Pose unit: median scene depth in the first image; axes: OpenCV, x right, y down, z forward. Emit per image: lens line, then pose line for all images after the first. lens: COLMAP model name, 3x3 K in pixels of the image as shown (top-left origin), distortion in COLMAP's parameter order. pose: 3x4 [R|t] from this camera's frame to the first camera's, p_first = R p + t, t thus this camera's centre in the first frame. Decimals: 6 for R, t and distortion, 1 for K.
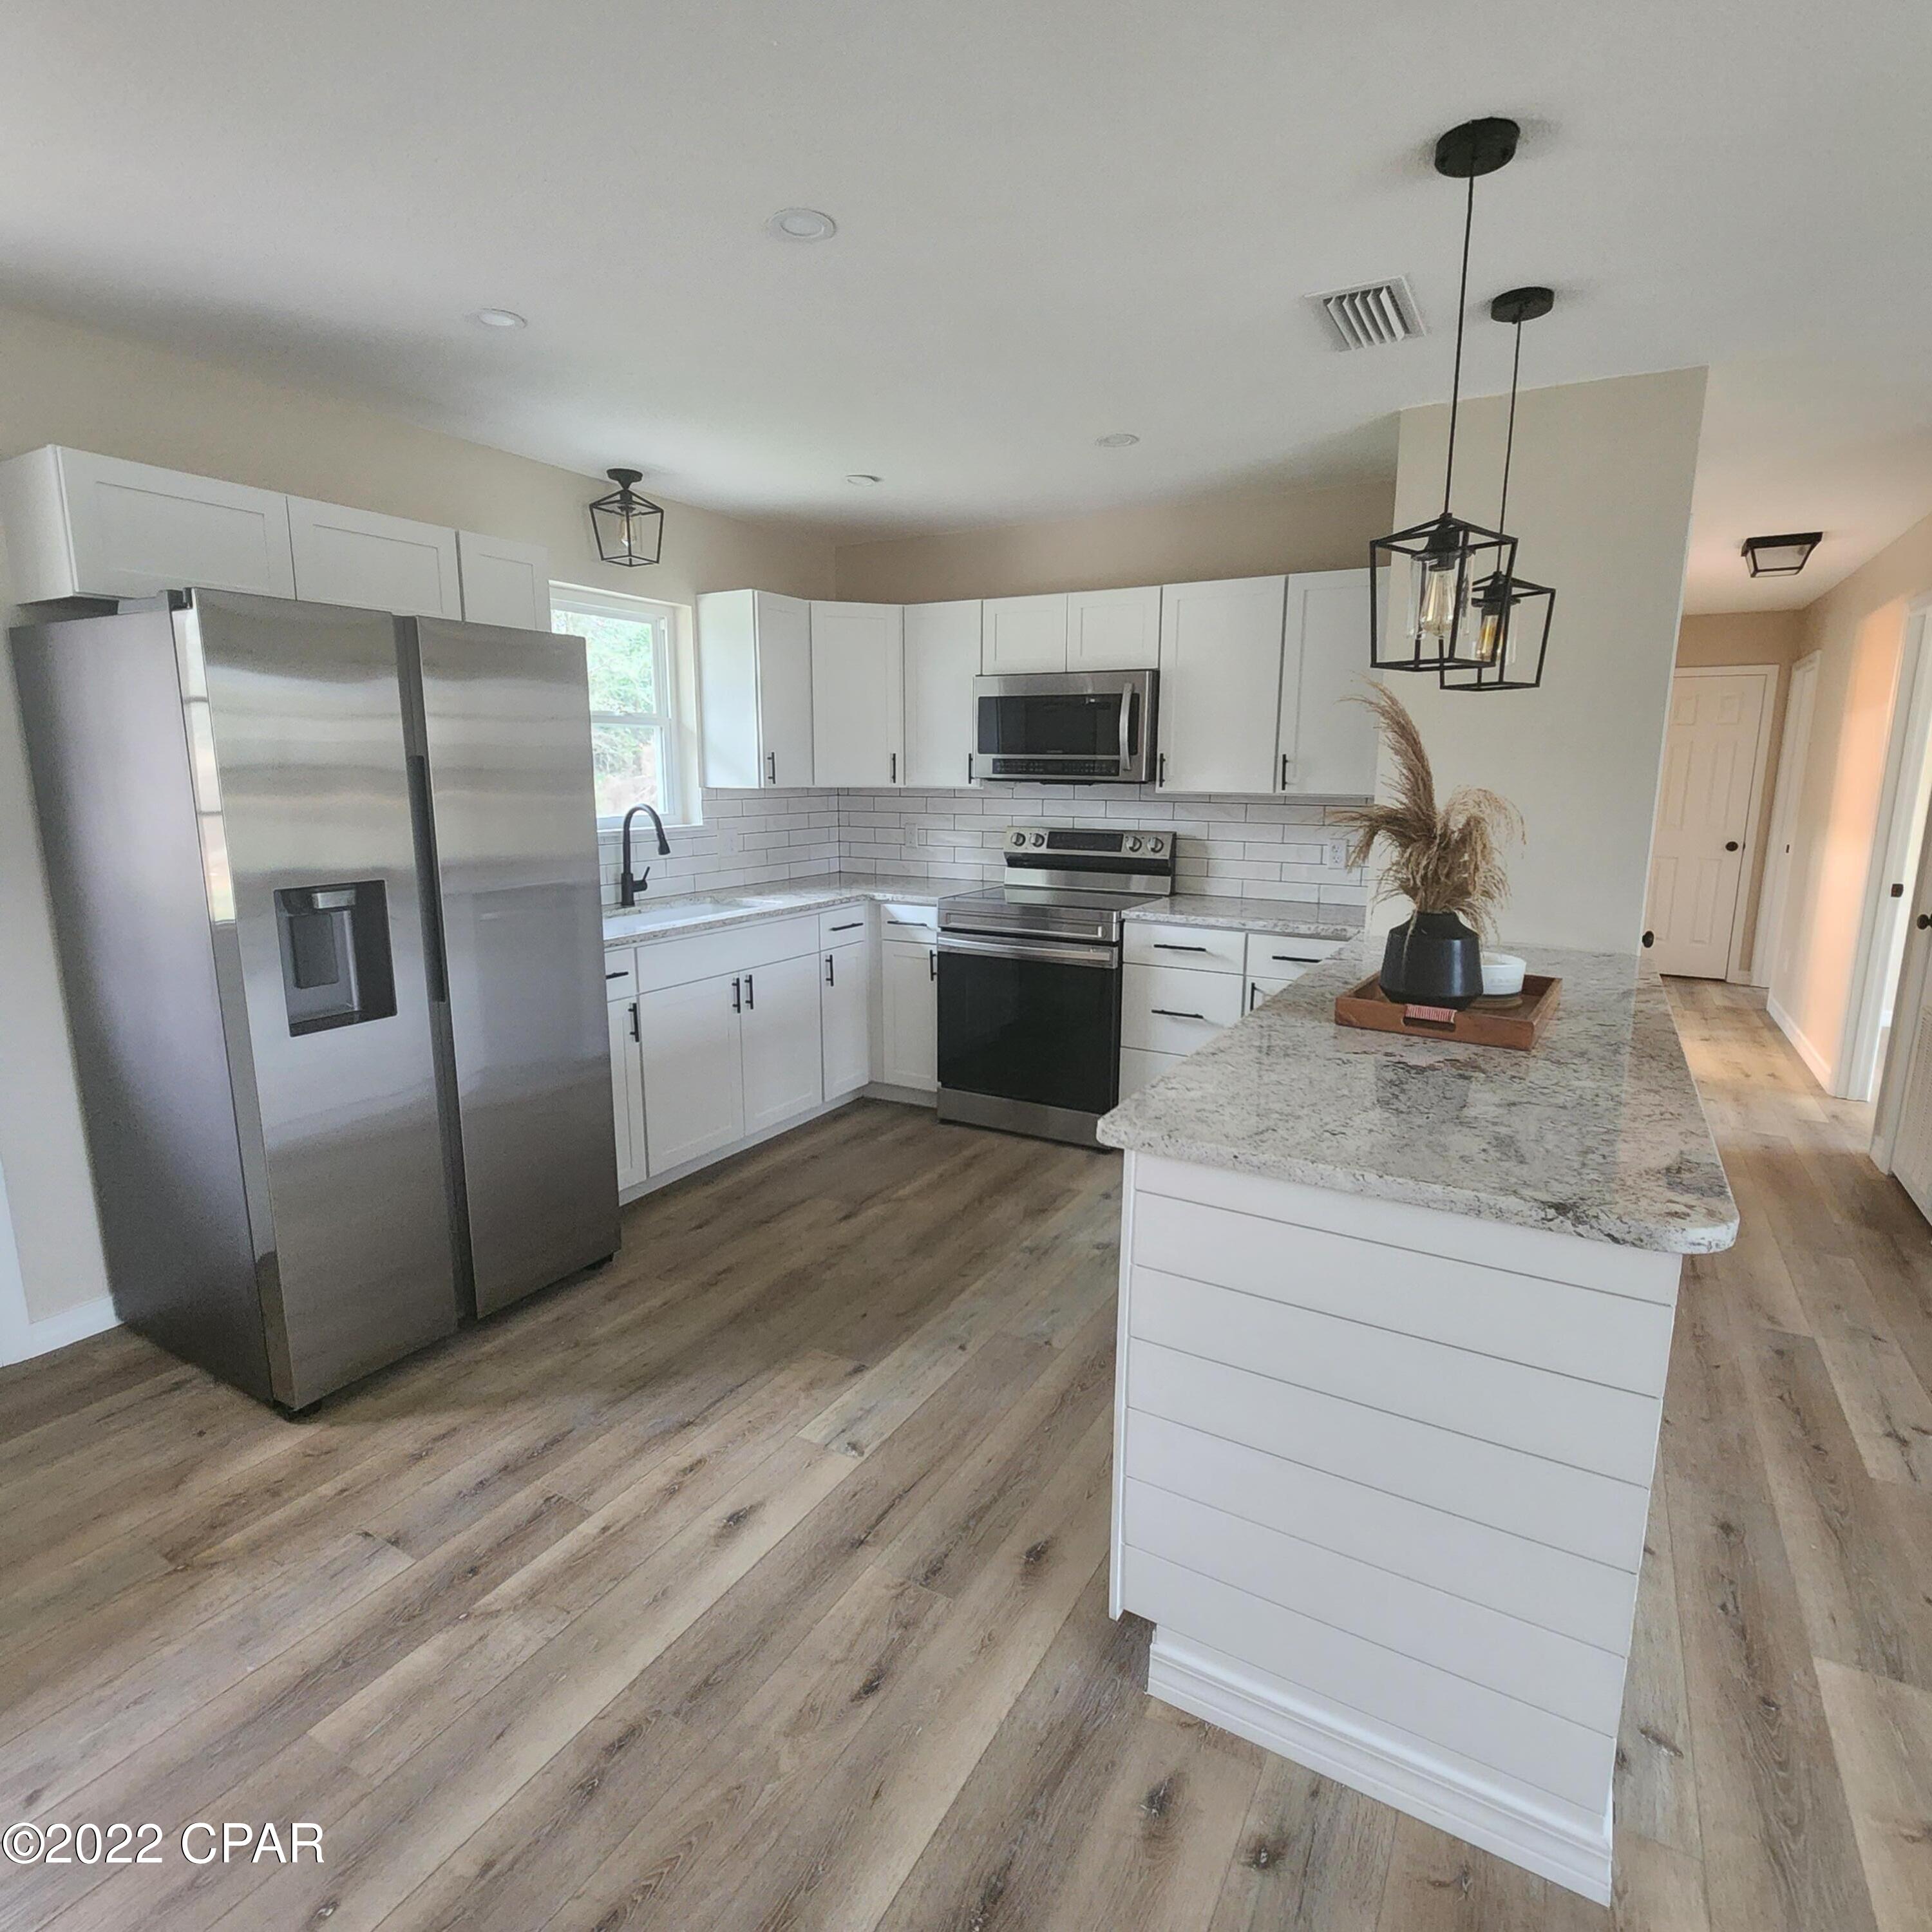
lens RADIAL K [[1059.3, 0, 981.5], [0, 1059.3, 953.1], [0, 0, 1]] dist [0.000398, -0.001810]
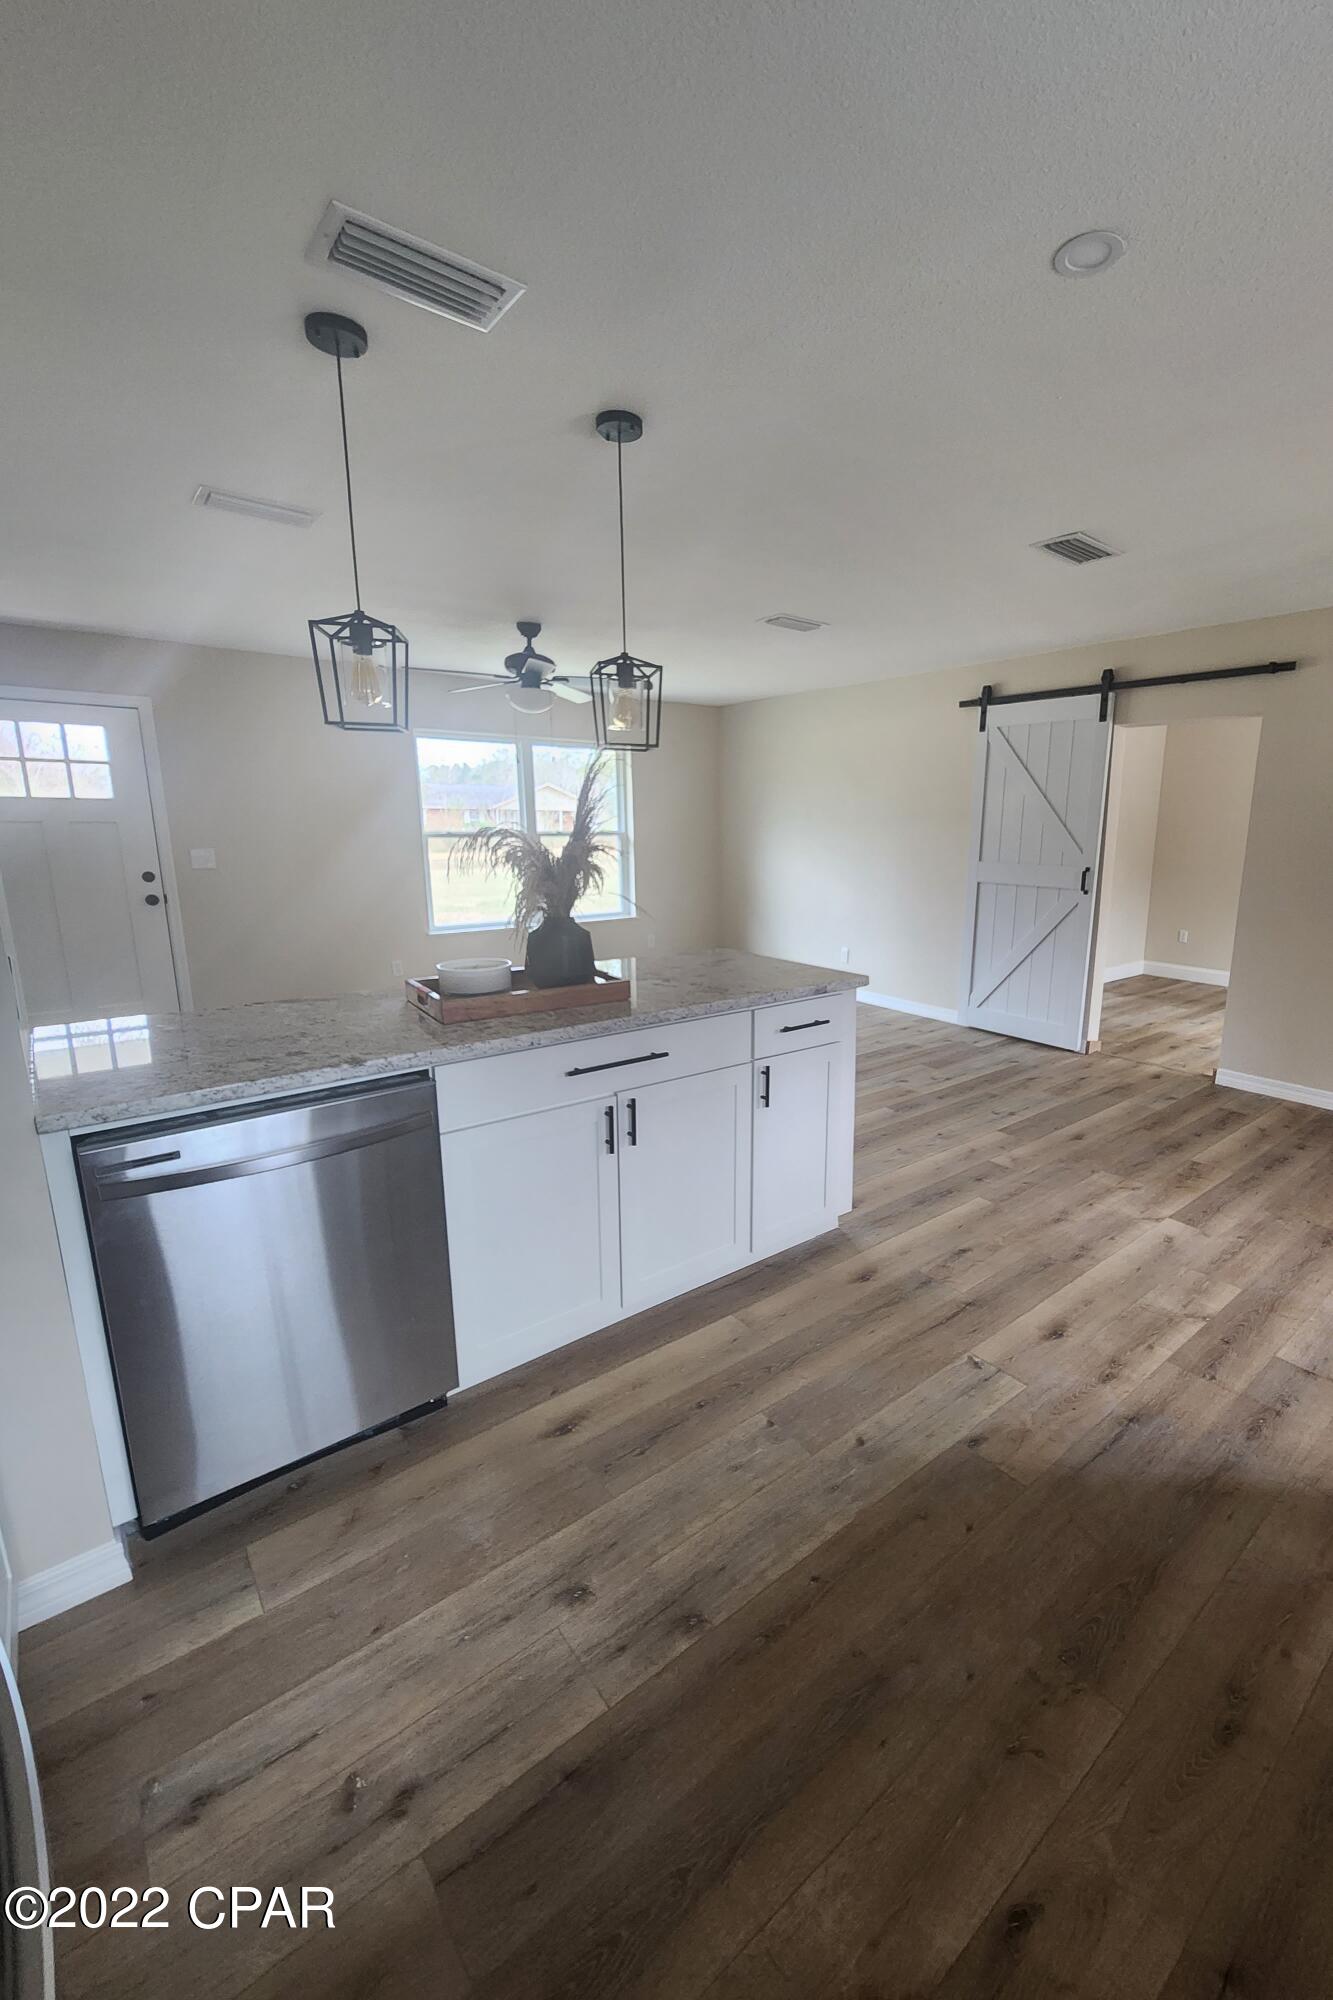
lens RADIAL K [[821.4, 0, 763.6], [0, 821.4, 1002.6], [0, 0, 1]] dist [0.001003, -0.000475]
pose [[-0.942807, -0.084635, 0.322414, -0.106744], [0.044890, 0.926182, 0.374394, -0.200317], [-0.330301, 0.367455, -0.869412, 1.176816]]
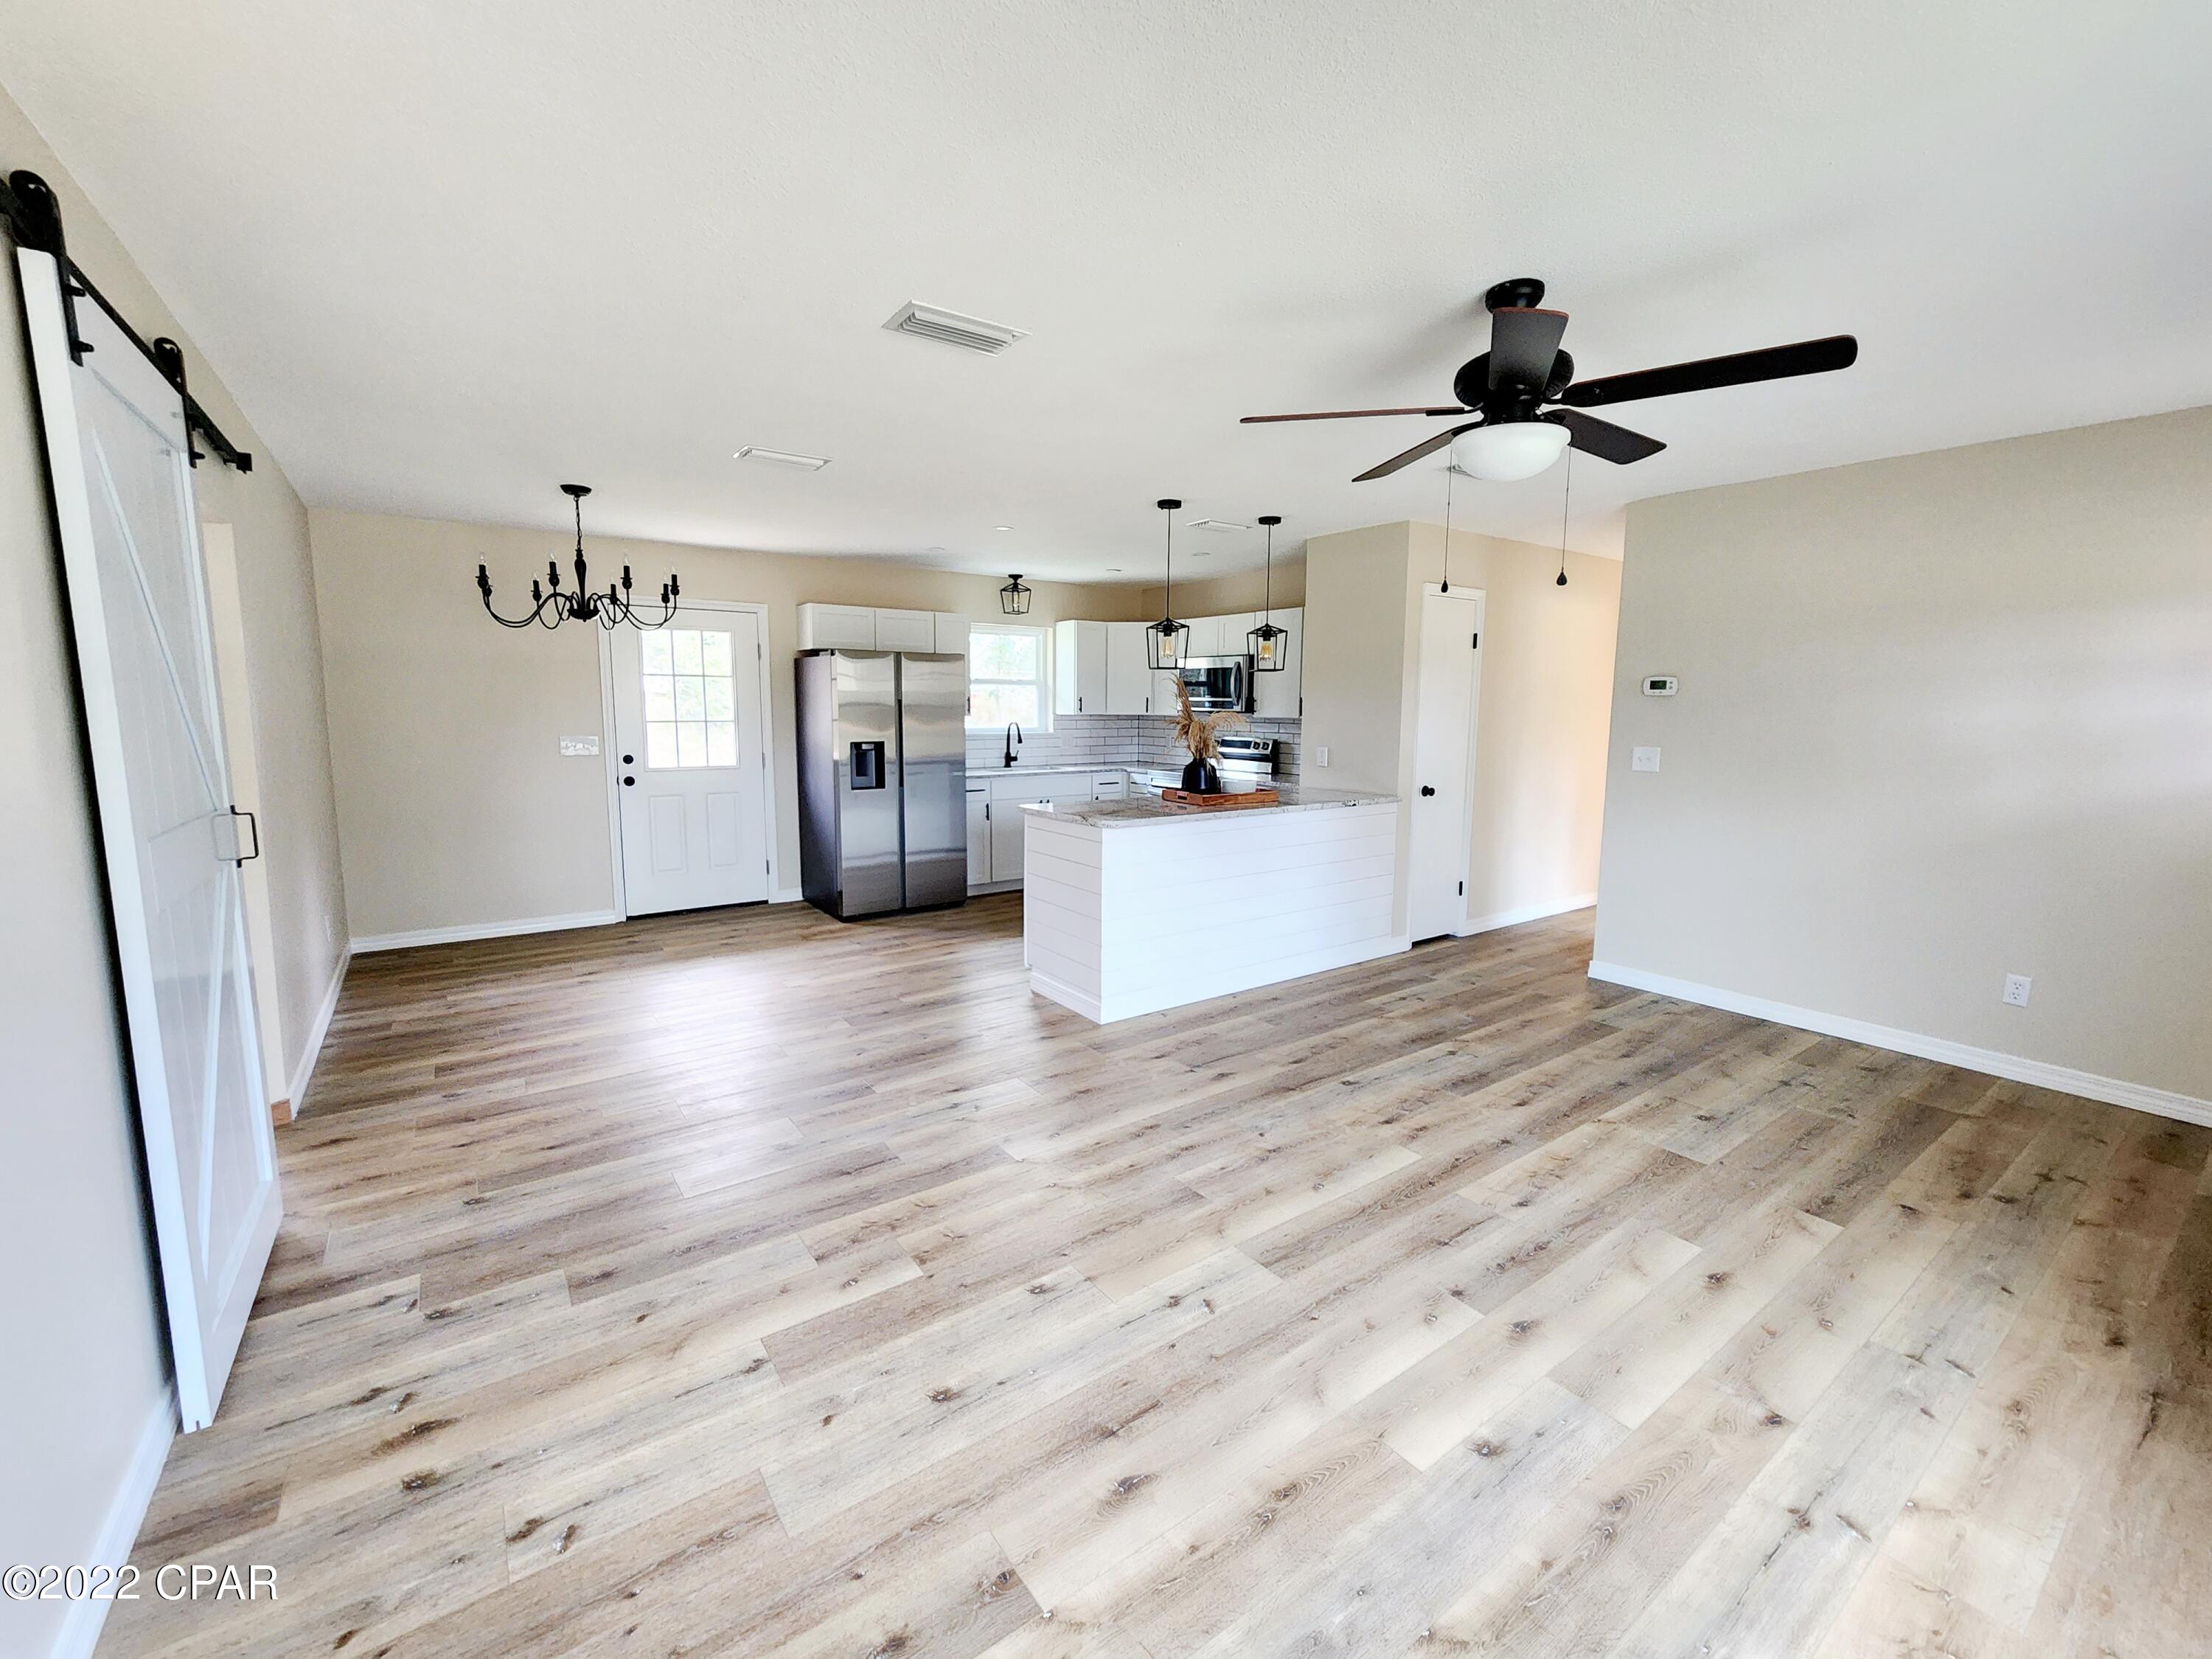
lens RADIAL K [[910.6, 0, 1096.4], [0, 910.6, 813.0], [0, 0, 1]] dist [-0.000586, -0.000267]
pose [[0.906315, 0.051195, -0.419490, 0.721785], [-0.075706, 0.996246, -0.041980, 0.131993], [0.415767, 0.069805, 0.906789, -0.714636]]
